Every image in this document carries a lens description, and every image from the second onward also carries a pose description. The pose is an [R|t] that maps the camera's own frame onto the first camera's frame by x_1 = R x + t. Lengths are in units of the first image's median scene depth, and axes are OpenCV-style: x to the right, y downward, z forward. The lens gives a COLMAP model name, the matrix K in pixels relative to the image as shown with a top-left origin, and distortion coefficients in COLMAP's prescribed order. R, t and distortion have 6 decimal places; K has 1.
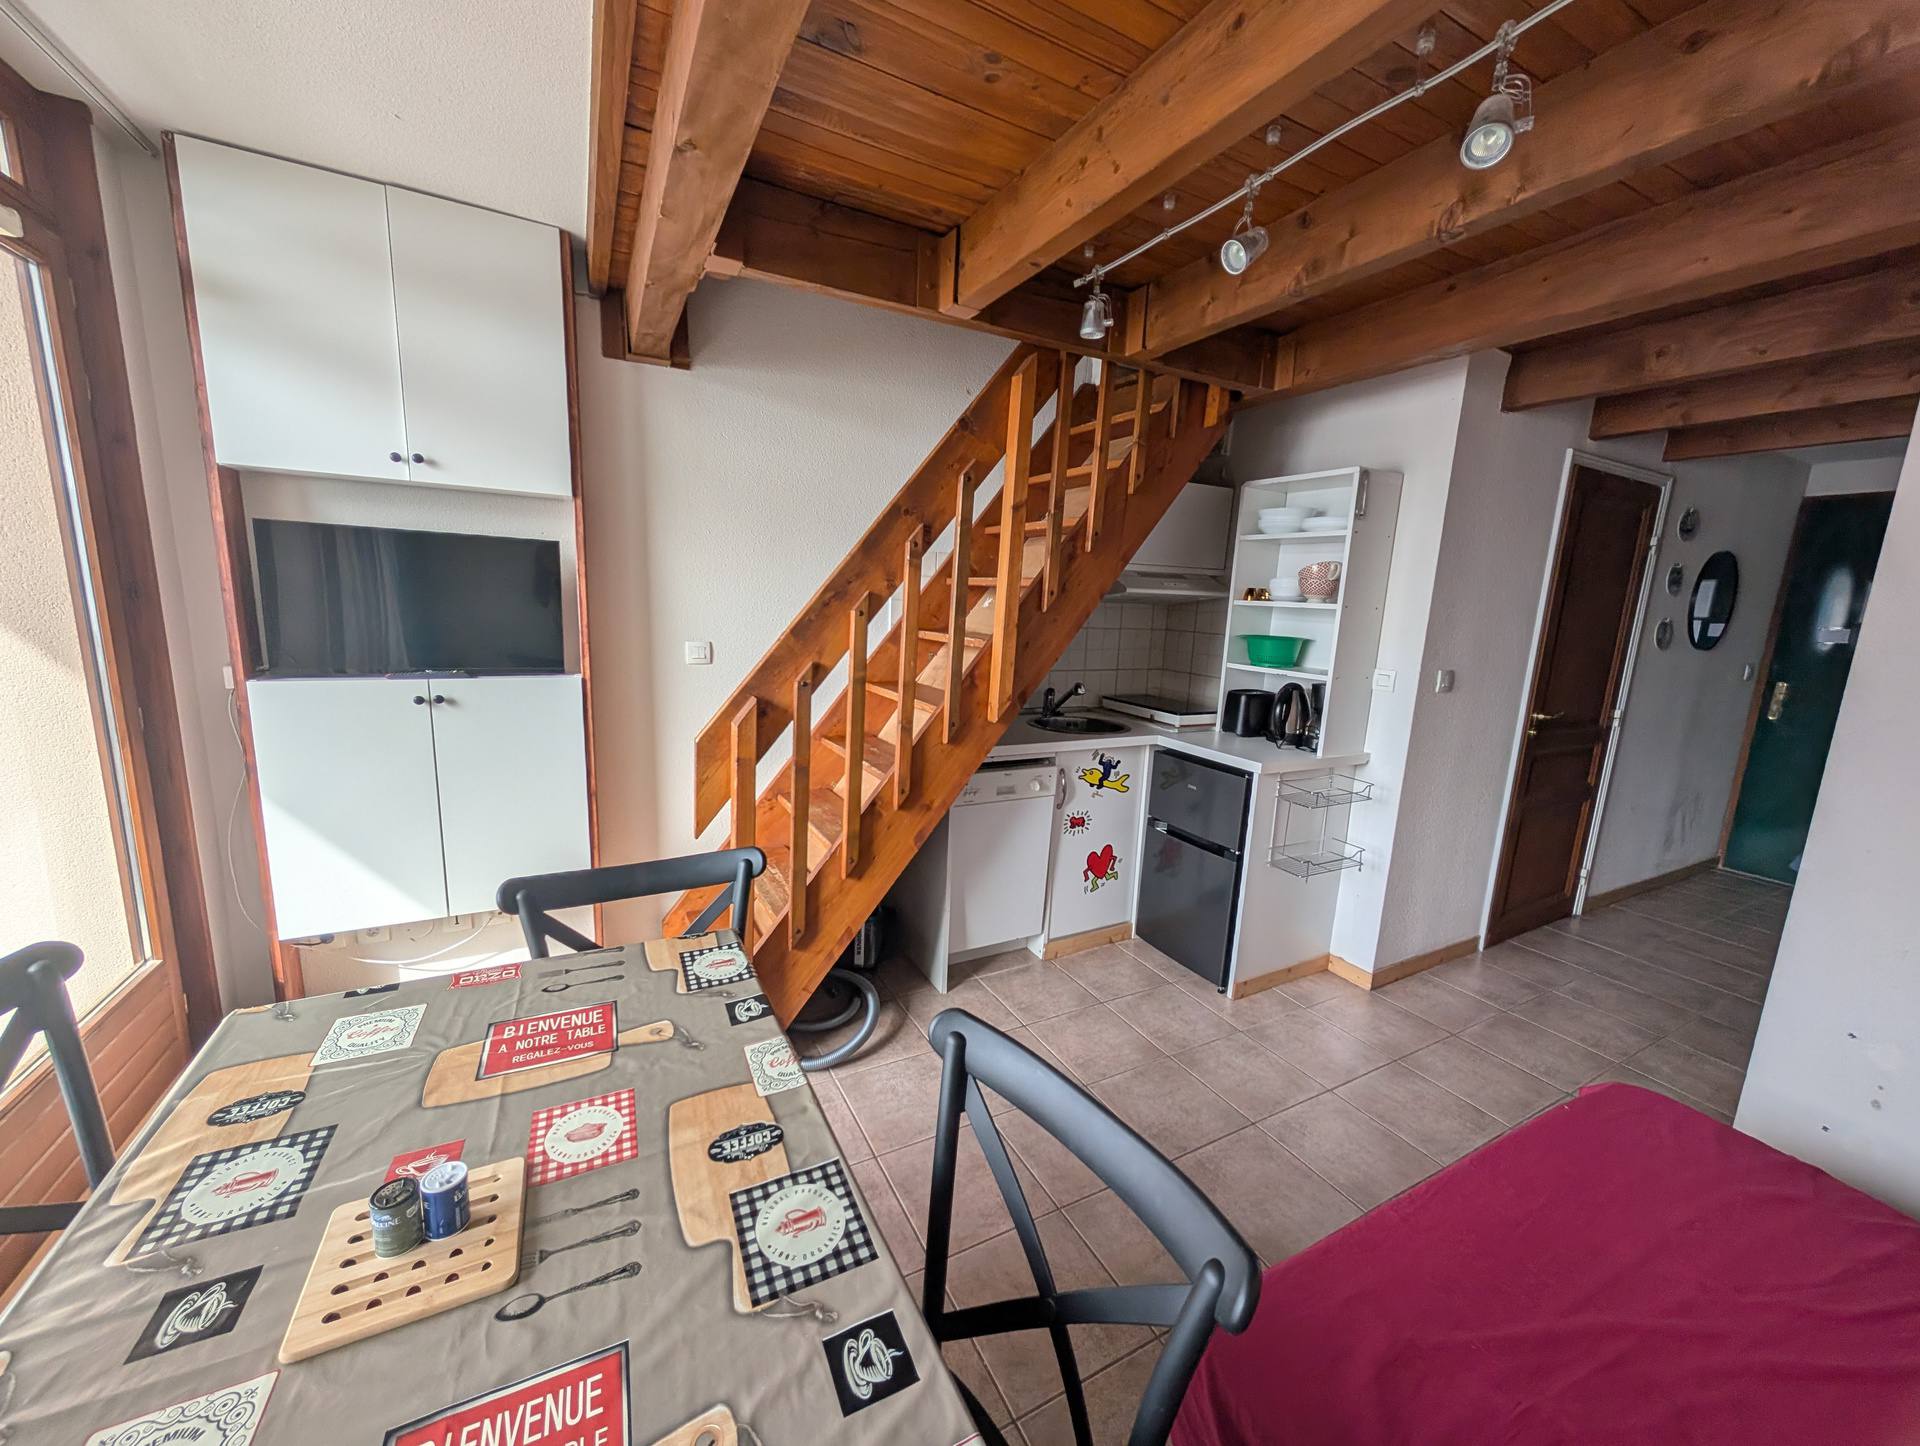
lens RADIAL K [[722.0, 0, 964.4], [0, 722.0, 724.5], [0, 0, 1]] dist [0.000144, 0.000157]
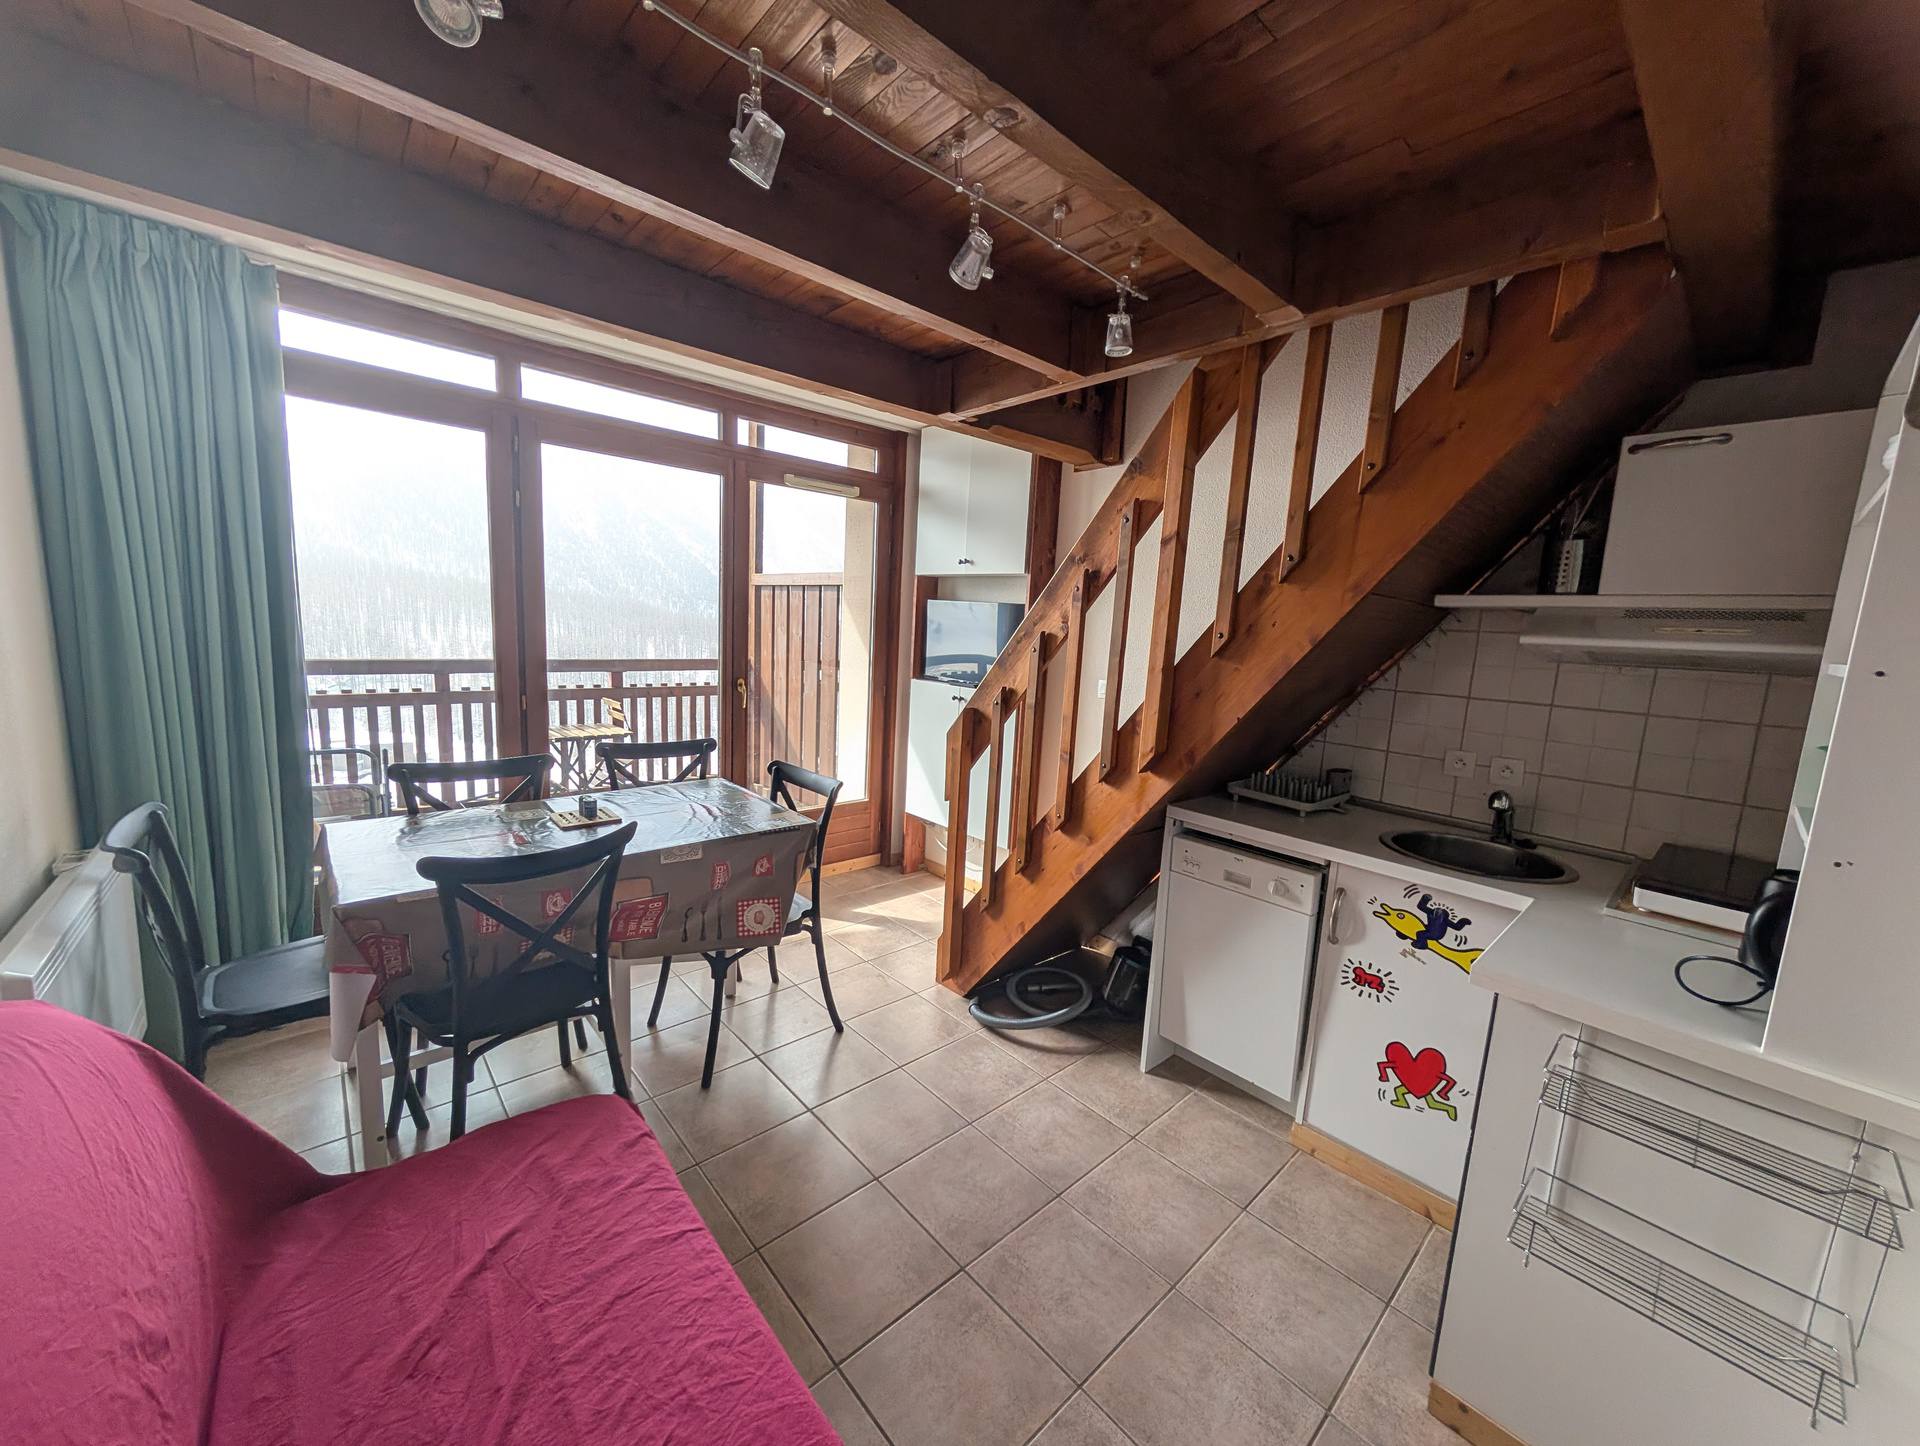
lens RADIAL K [[722.0, 0, 964.4], [0, 722.0, 724.5], [0, 0, 1]] dist [0.000144, 0.000157]
pose [[0.248689, 0.109129, -0.962416, 0.800535], [-0.212534, 0.975565, 0.055701, -0.063111], [0.944978, 0.190694, 0.265806, 0.493225]]
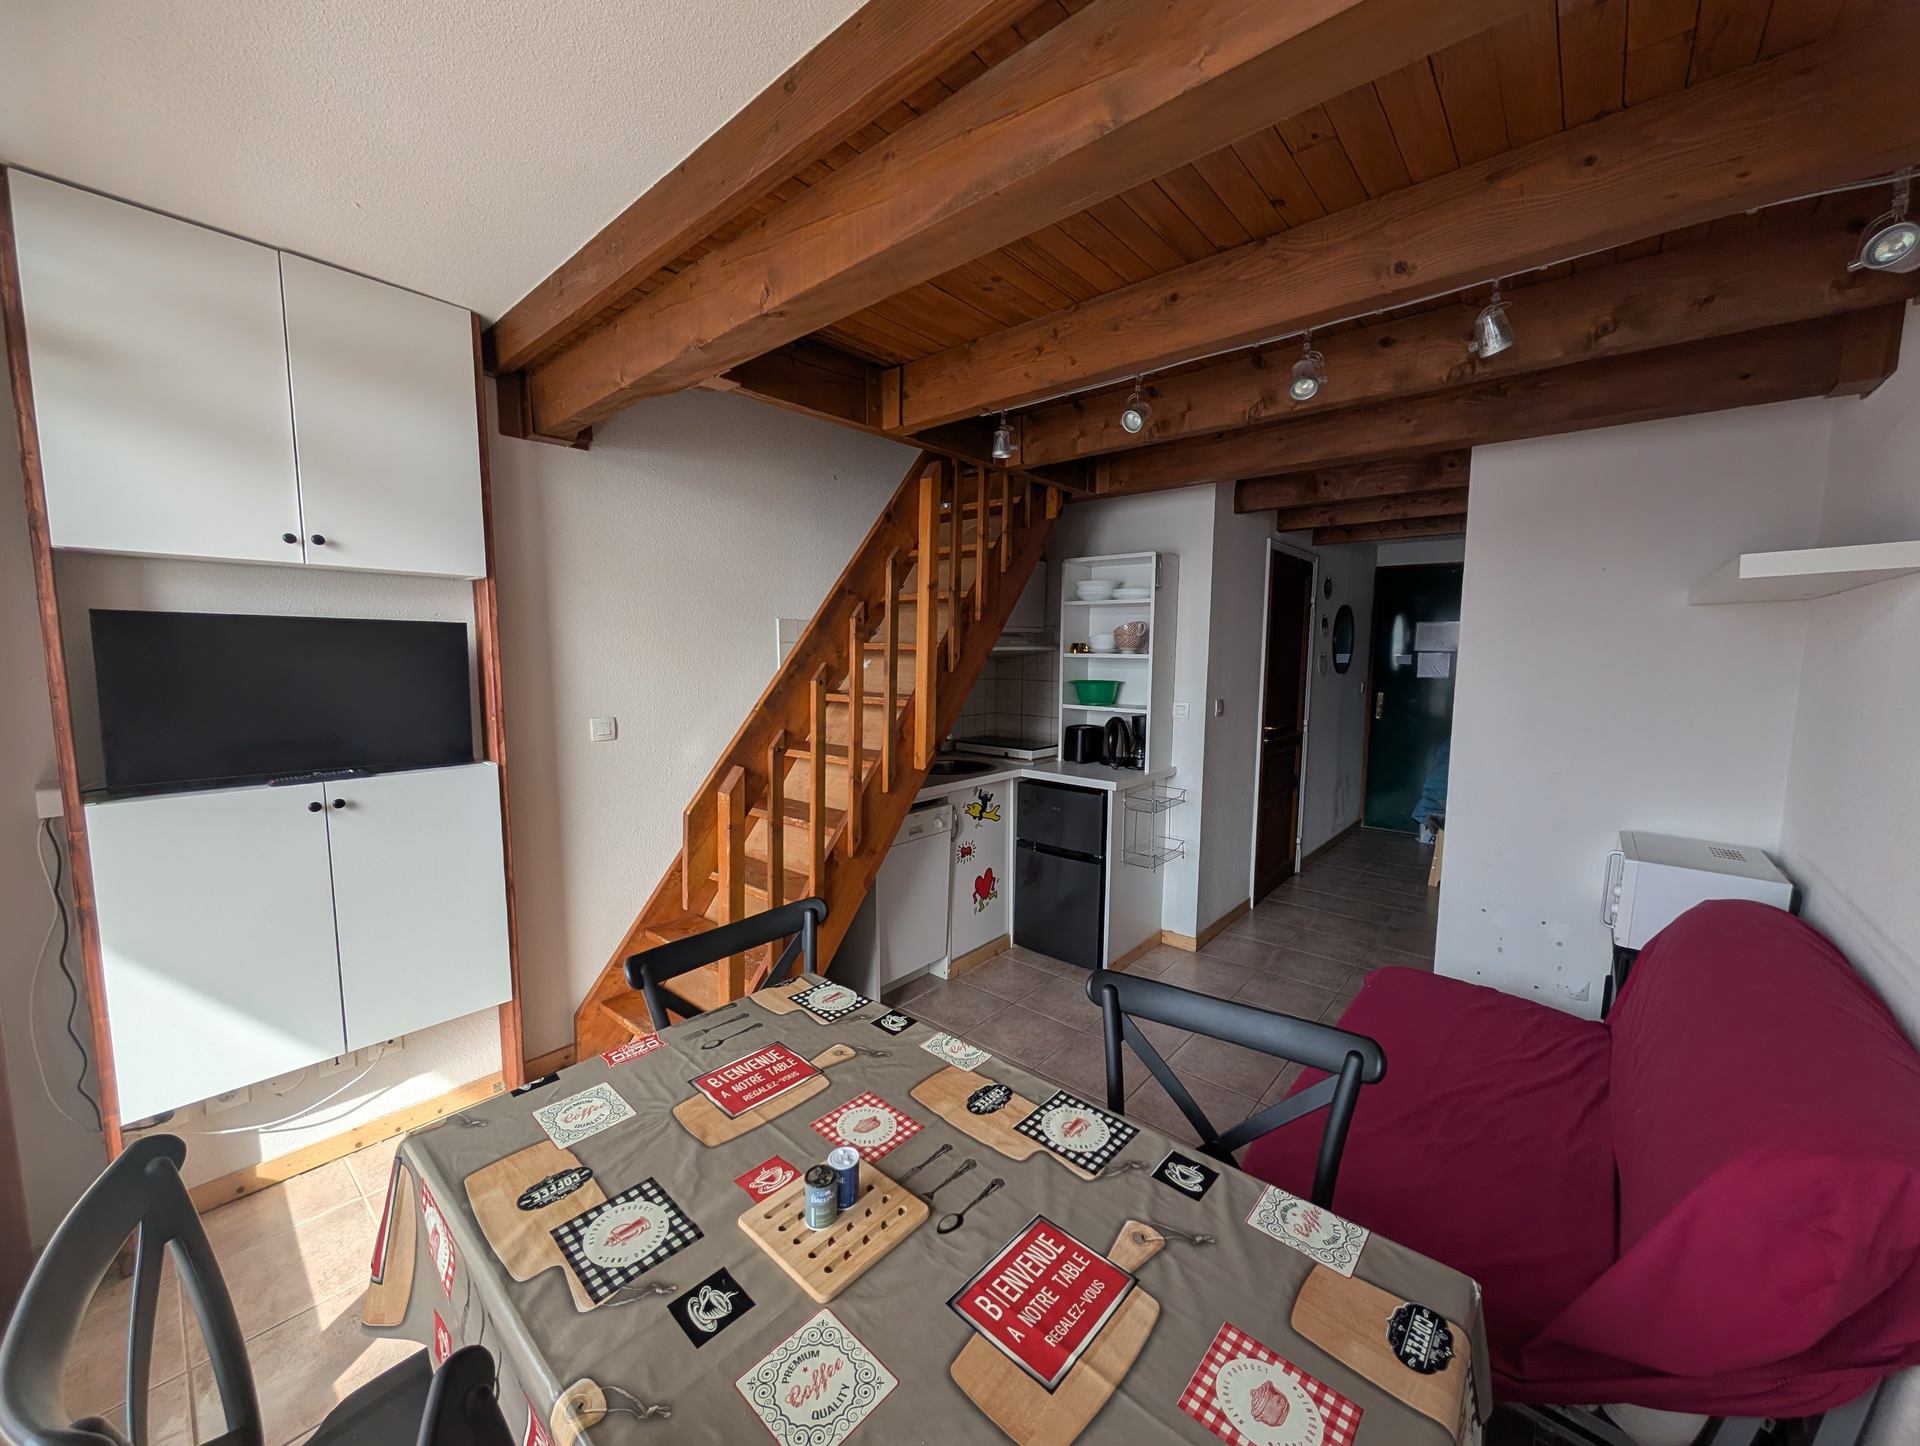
lens RADIAL K [[722.0, 0, 964.4], [0, 722.0, 724.5], [0, 0, 1]] dist [0.000144, 0.000157]
pose [[0.931643, -0.074335, 0.355691, -0.277436], [0.097136, 0.994177, -0.046653, -0.013432], [-0.350152, 0.078014, 0.933439, -0.092550]]
